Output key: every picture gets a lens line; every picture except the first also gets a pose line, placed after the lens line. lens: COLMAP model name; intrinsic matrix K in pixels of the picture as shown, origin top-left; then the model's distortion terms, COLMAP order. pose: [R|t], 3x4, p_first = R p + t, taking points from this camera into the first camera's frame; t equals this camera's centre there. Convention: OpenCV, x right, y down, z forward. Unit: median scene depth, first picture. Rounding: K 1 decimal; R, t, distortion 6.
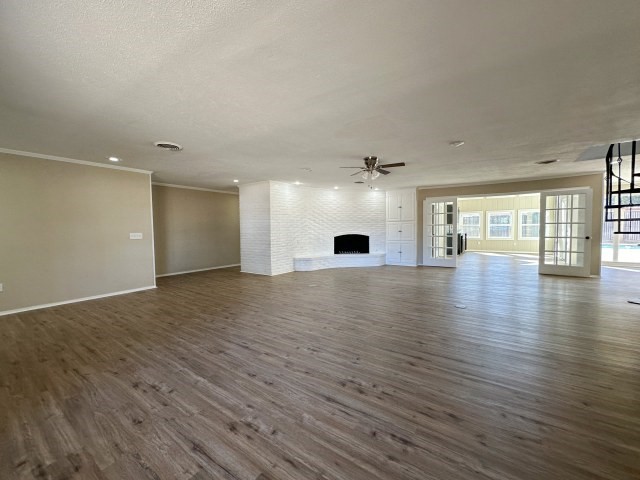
lens RADIAL K [[261.9, 0, 326.2], [0, 261.9, 240.3], [0, 0, 1]] dist [-0.001787, 0.000449]
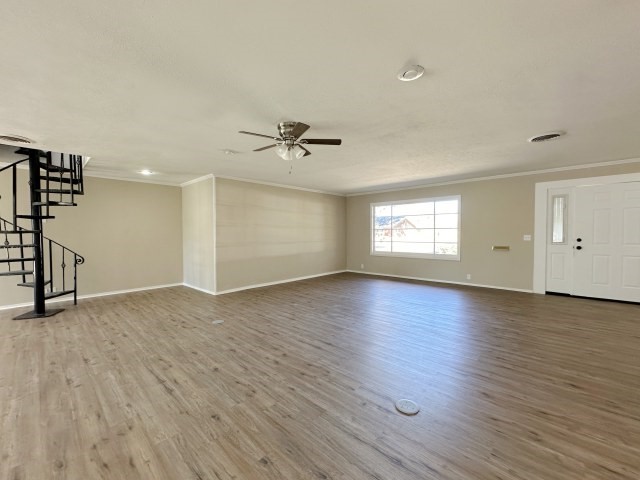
lens RADIAL K [[261.9, 0, 314.8], [0, 261.9, 240.1], [0, 0, 1]] dist [-0.001787, 0.000449]
pose [[-0.984640, 0.015274, 0.173925, 0.004411], [0.028357, 0.996930, 0.072986, -0.050991], [-0.172276, 0.076797, -0.982051, 0.986498]]
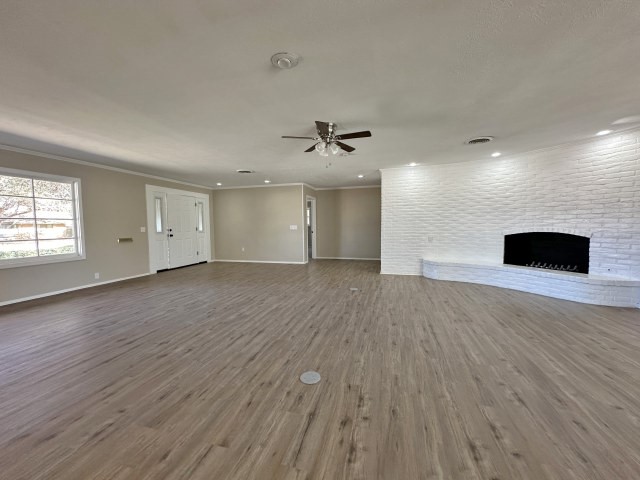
lens RADIAL K [[261.9, 0, 318.9], [0, 261.9, 236.4], [0, 0, 1]] dist [-0.001787, 0.000449]
pose [[0.311954, 0.051285, -0.948712, 0.529249], [-0.037518, 0.998428, 0.041635, -0.022343], [0.949356, 0.022606, 0.313388, 0.458735]]
